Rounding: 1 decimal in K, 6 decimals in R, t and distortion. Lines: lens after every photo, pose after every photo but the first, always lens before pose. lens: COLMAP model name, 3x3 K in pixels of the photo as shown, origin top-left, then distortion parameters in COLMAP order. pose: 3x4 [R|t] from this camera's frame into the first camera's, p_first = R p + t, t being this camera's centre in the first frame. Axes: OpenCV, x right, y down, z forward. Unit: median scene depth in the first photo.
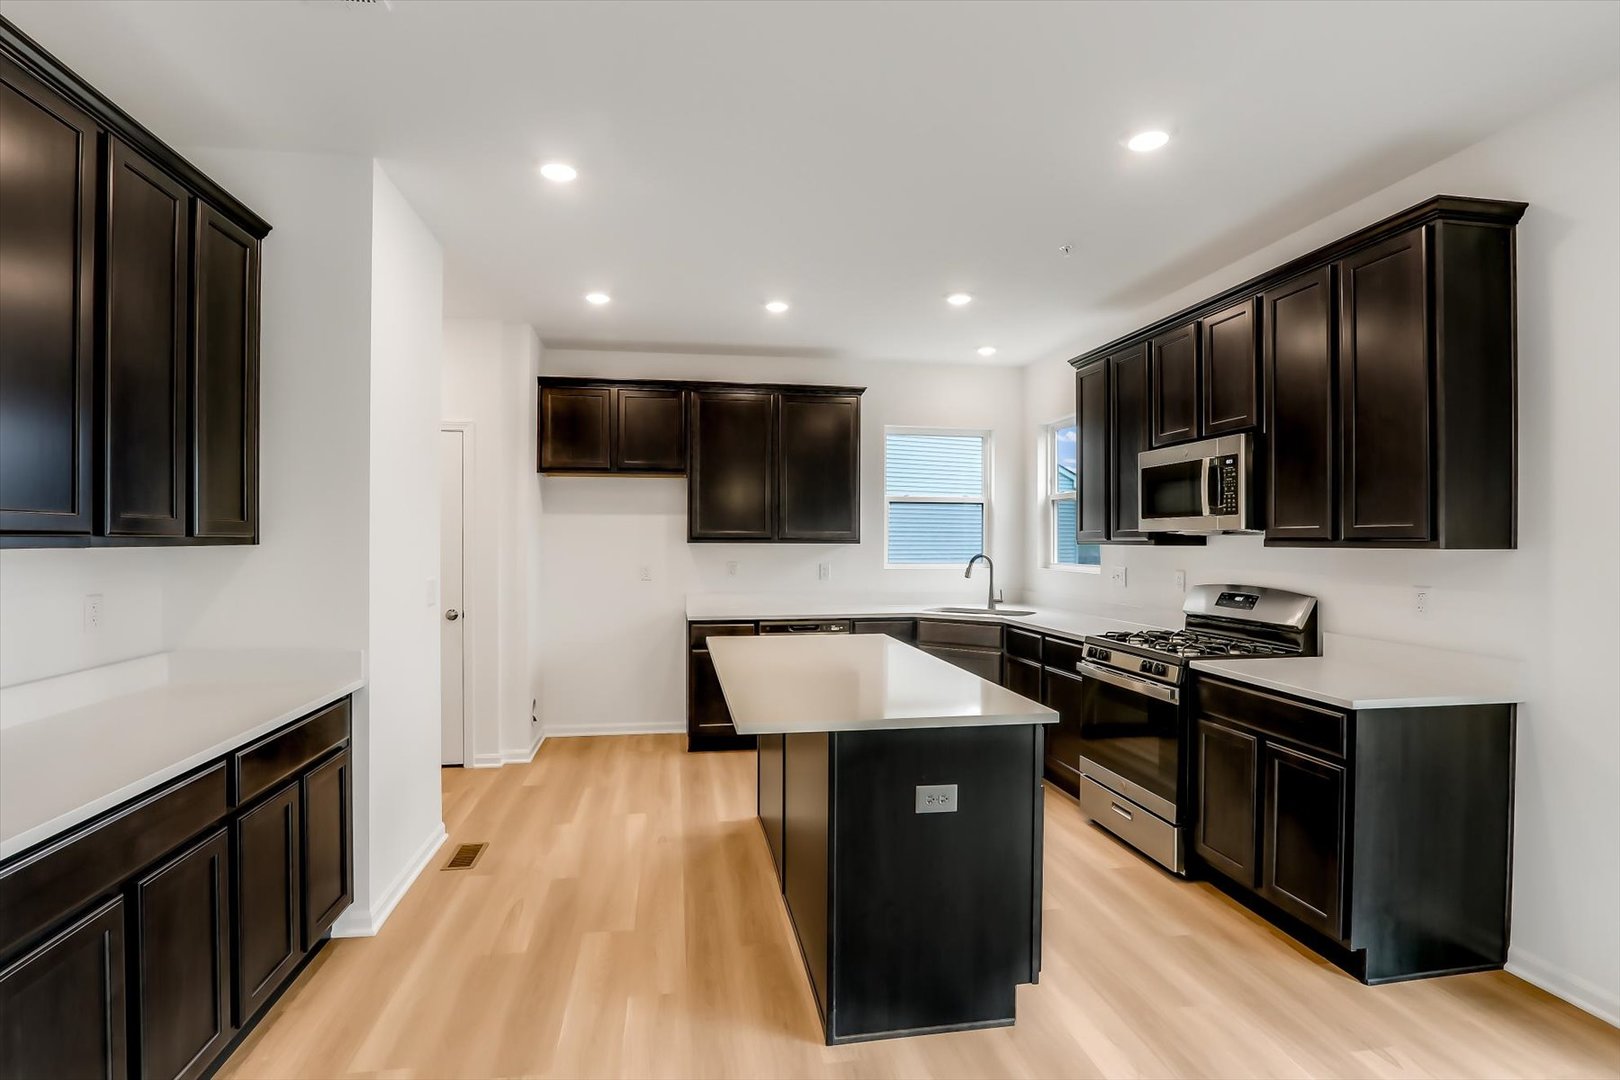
lens RADIAL K [[778.6, 0, 803.3], [0, 778.6, 545.7], [0, 0, 1]] dist [-0.015786, 0.001264]
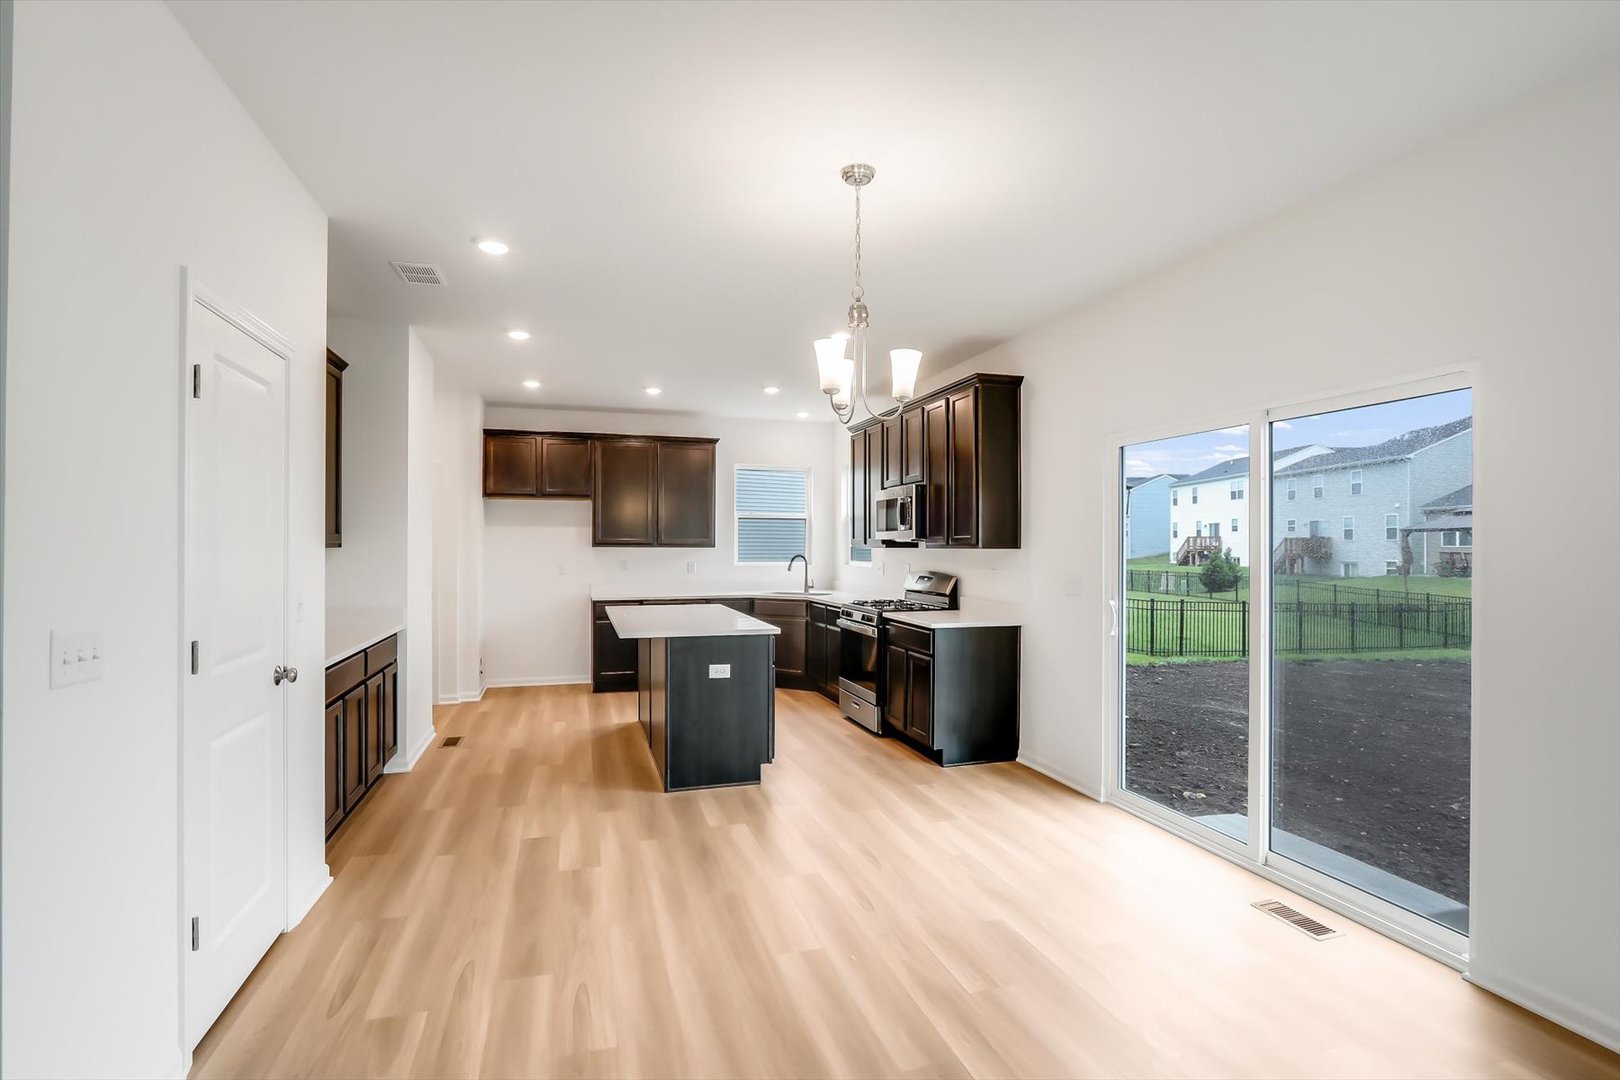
lens RADIAL K [[778.6, 0, 803.3], [0, 778.6, 545.7], [0, 0, 1]] dist [-0.015786, 0.001264]
pose [[0.992532, -0.000690, 0.121985, 0.080526], [0.001617, 0.999971, -0.007495, 0.006865], [-0.121977, 0.007637, 0.992504, -0.606922]]
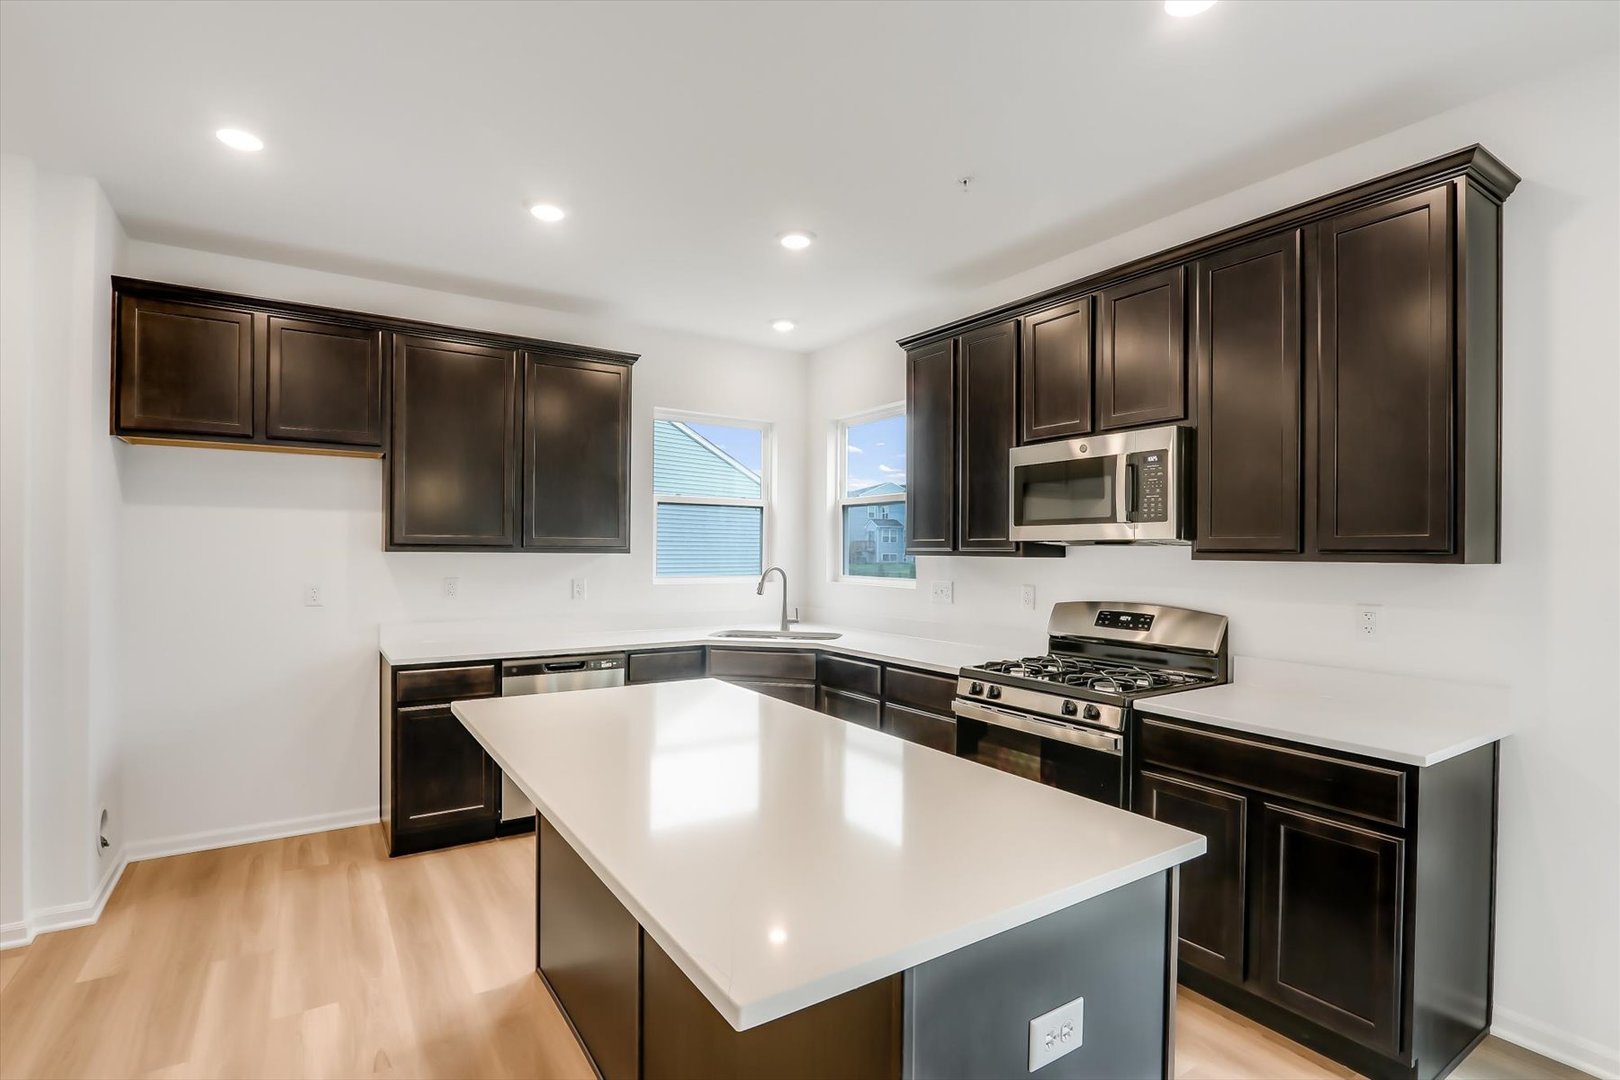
lens RADIAL K [[734.4, 0, 777.3], [0, 734.4, 556.6], [0, 0, 1]] dist [-0.011993, 0.000451]
pose [[0.917772, 0.001566, 0.397106, -0.118107], [-0.002432, 0.999996, 0.001678, -0.001734], [-0.397101, -0.002506, 0.917771, 0.358548]]
